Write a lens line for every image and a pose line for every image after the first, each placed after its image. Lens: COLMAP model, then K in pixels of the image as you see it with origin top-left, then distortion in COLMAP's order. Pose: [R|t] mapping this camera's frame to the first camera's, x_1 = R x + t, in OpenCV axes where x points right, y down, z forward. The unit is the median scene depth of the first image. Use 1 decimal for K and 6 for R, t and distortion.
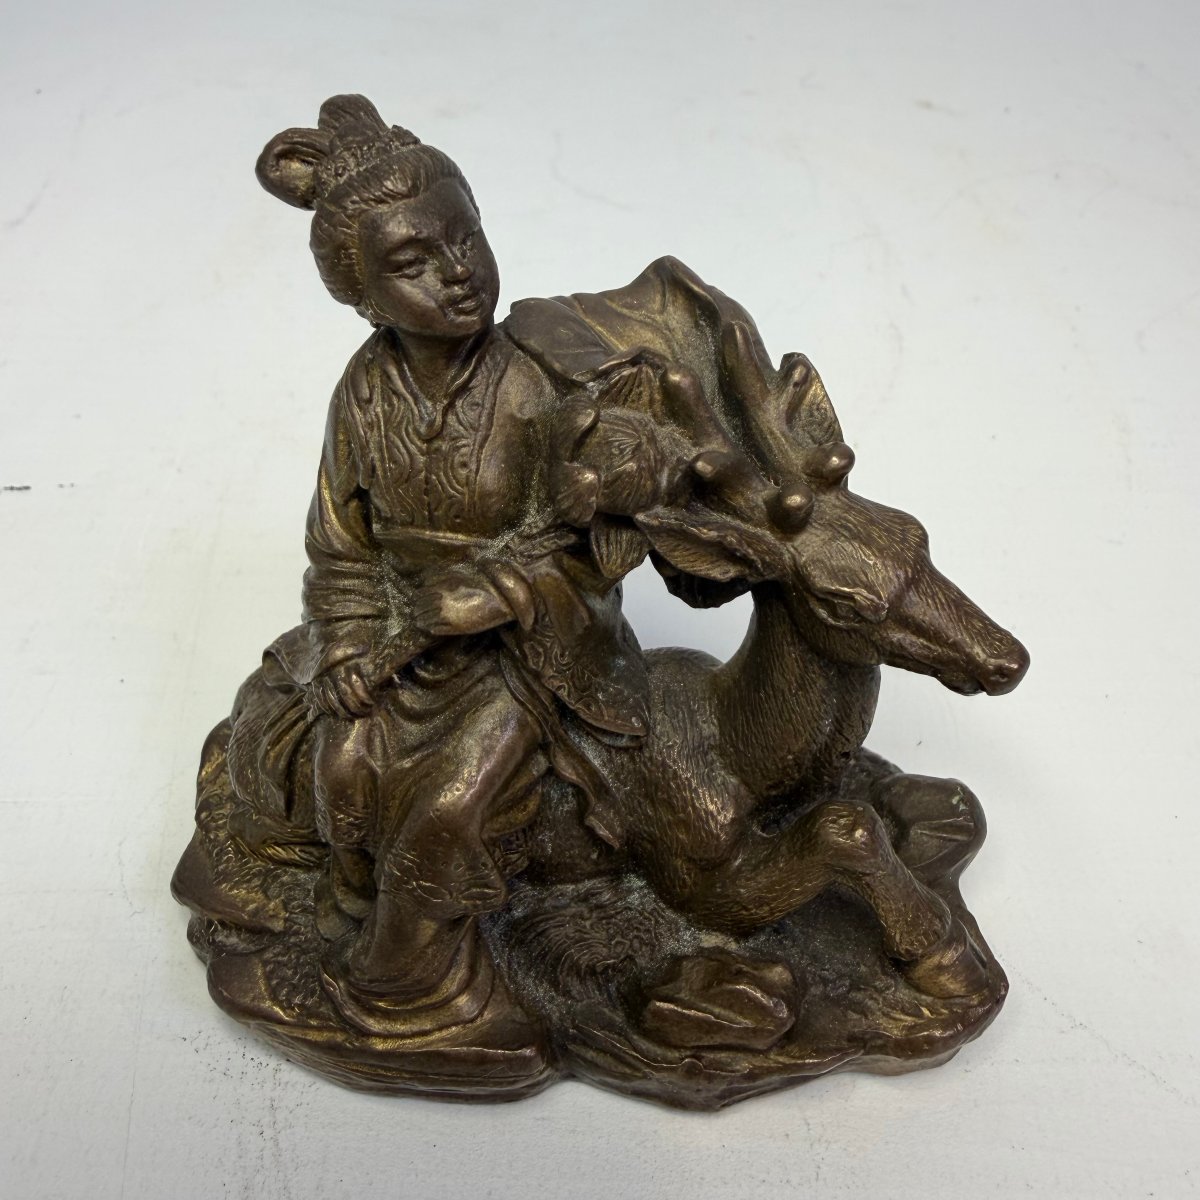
lens RADIAL K [[1168.8, 0, 599.5], [0, 1168.8, 518.0], [0, 0, 1]] dist [0.016699, 0.003361]
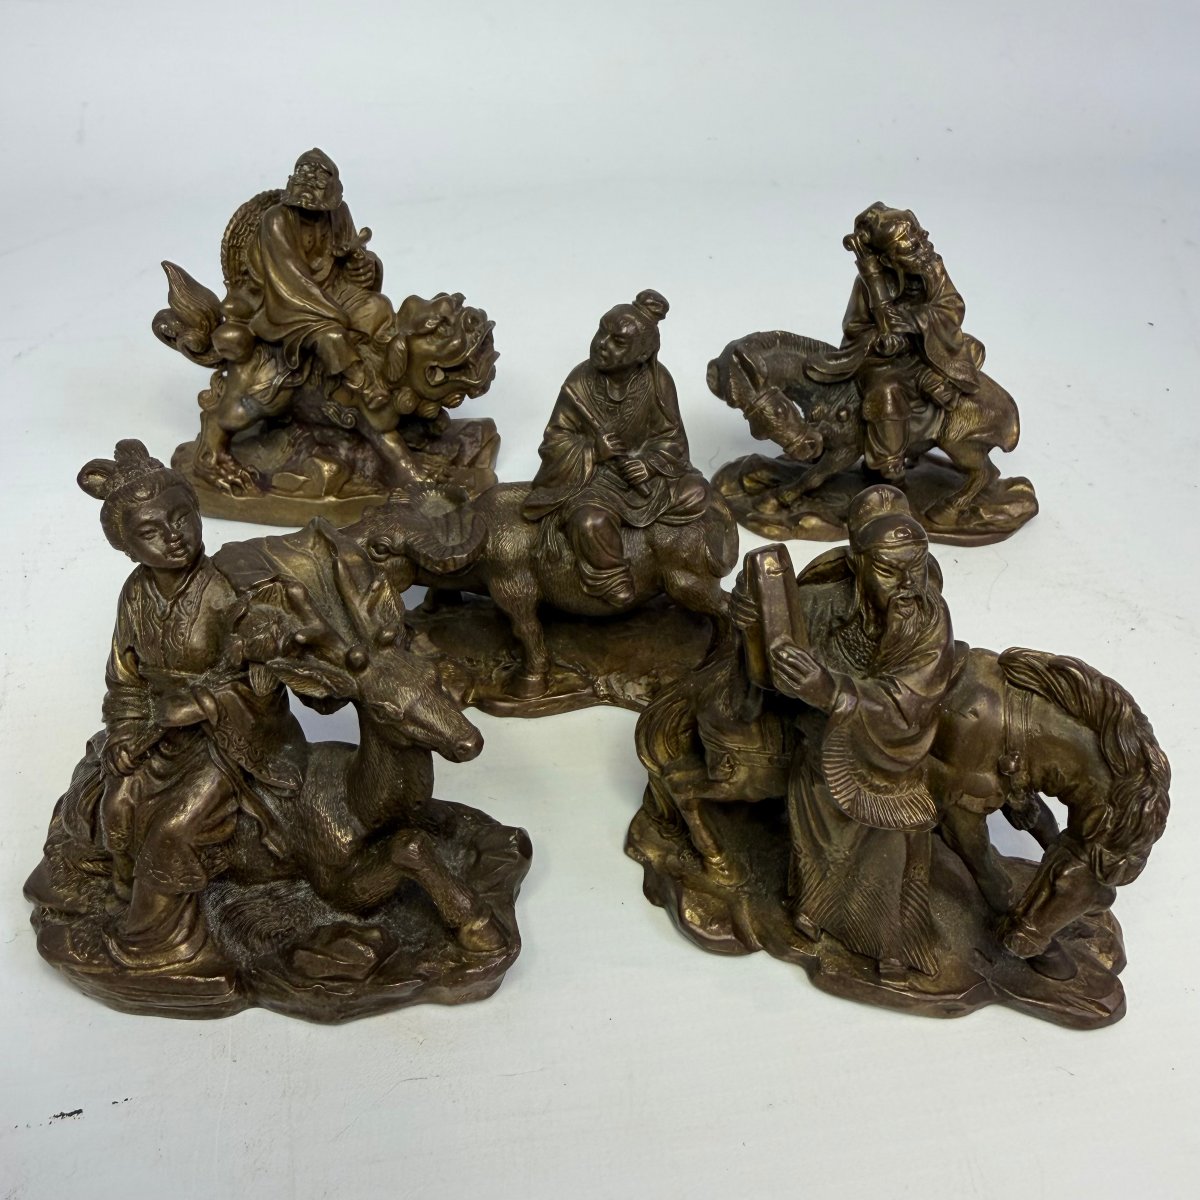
lens RADIAL K [[1168.8, 0, 599.5], [0, 1168.8, 518.0], [0, 0, 1]] dist [0.016699, 0.003361]
pose [[0.999897, 0.009651, 0.010585, 0.477251], [-0.008292, 0.992544, -0.121602, -0.006662], [-0.011680, 0.121502, 0.992522, -0.799921]]
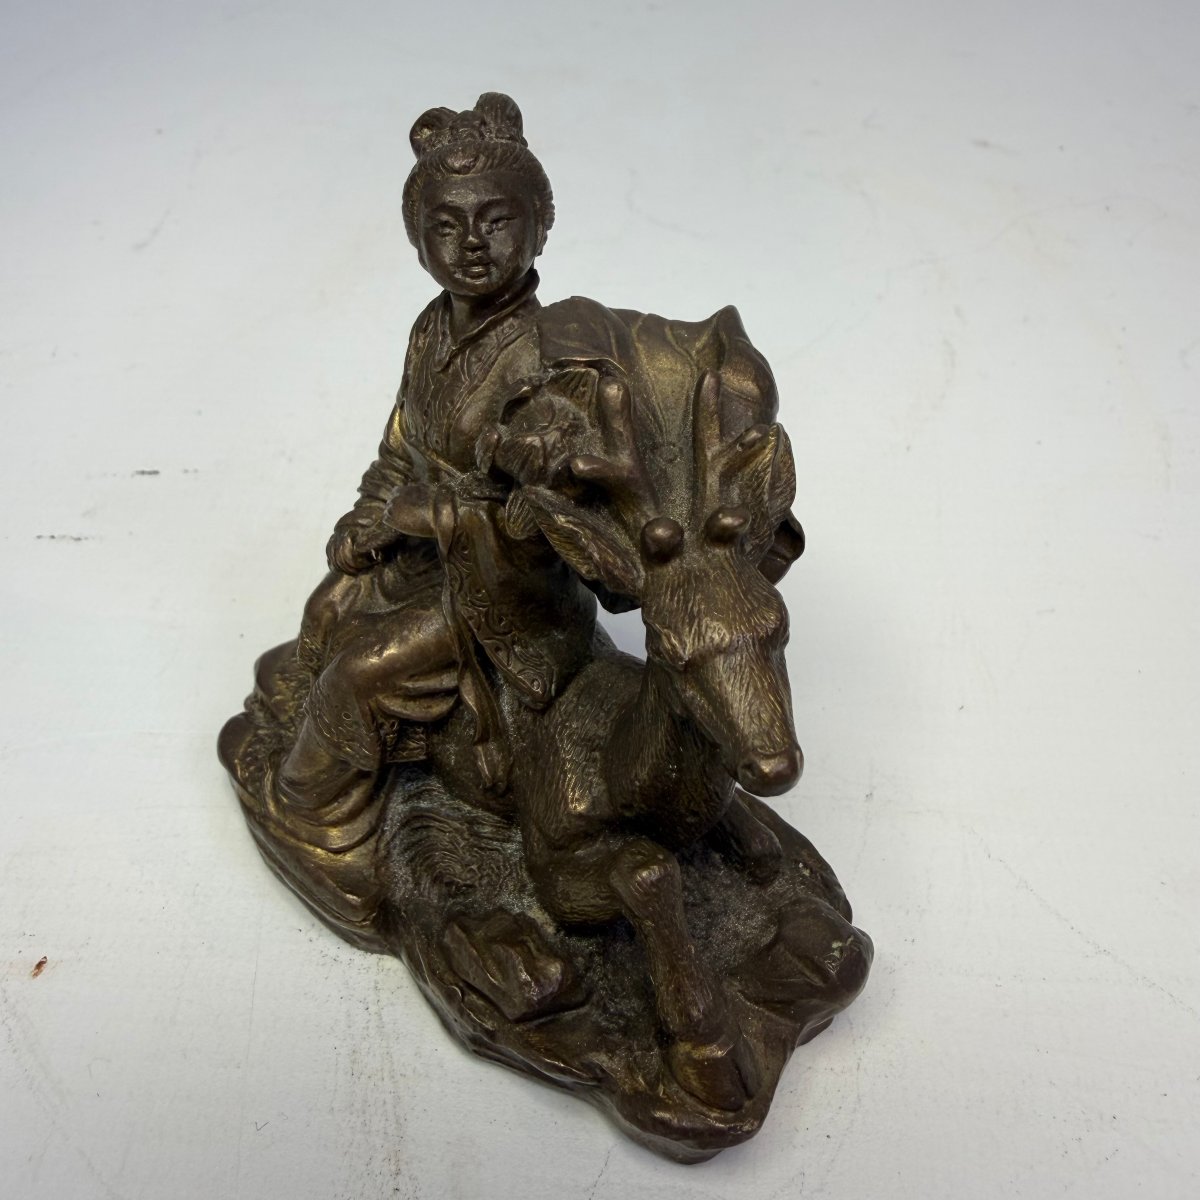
lens RADIAL K [[1168.8, 0, 599.5], [0, 1168.8, 518.0], [0, 0, 1]] dist [0.016699, 0.003361]
pose [[0.787564, 0.378091, -0.486610, 0.569881], [-0.404187, 0.913007, 0.055233, -0.057435], [0.465162, 0.153182, 0.871871, 0.038492]]
